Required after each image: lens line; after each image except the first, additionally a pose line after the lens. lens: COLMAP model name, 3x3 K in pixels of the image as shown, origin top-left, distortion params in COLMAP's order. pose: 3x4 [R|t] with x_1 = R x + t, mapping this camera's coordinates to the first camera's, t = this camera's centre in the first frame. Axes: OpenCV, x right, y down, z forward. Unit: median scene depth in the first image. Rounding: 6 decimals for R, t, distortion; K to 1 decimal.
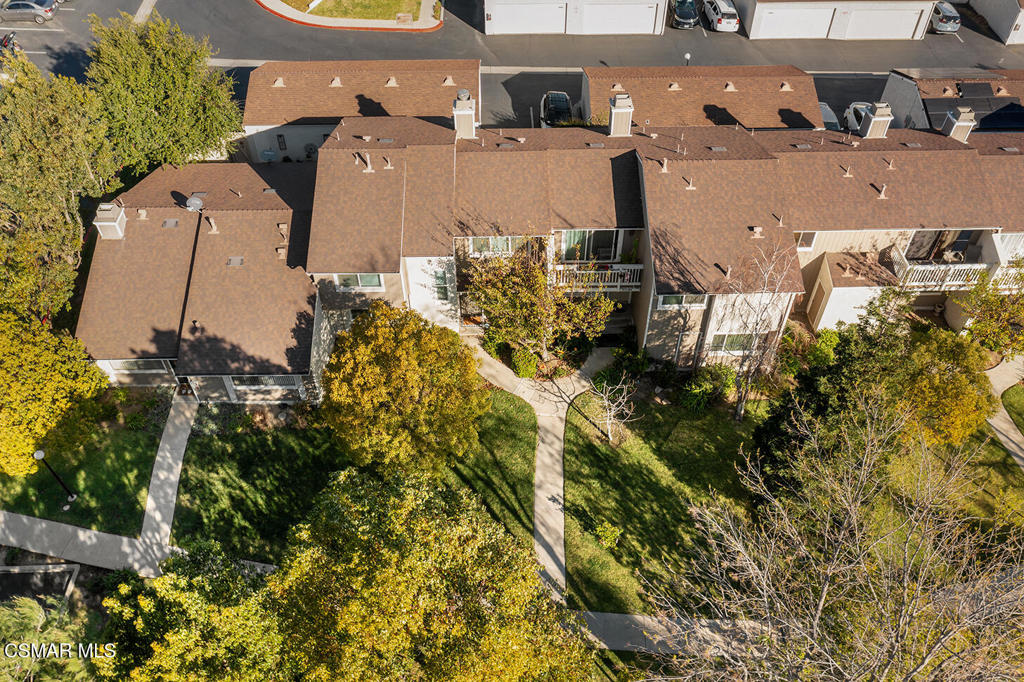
lens RADIAL K [[806.5, 0, 512.0], [0, 806.5, 341.0], [0, 0, 1]] dist [-0.008234, -0.003529]
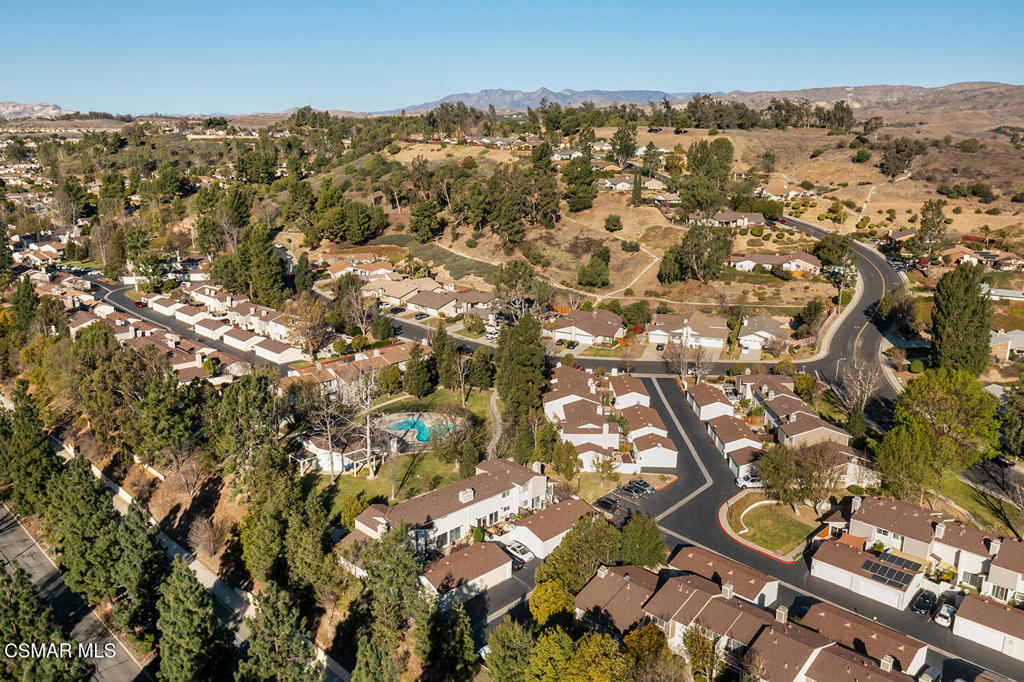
lens RADIAL K [[806.5, 0, 512.0], [0, 806.5, 341.0], [0, 0, 1]] dist [-0.008234, -0.003529]
pose [[0.686298, 0.178040, -0.705193, 1.000898], [-0.526302, 0.790770, -0.312554, 0.236797], [0.501998, 0.585649, 0.636406, -1.304218]]
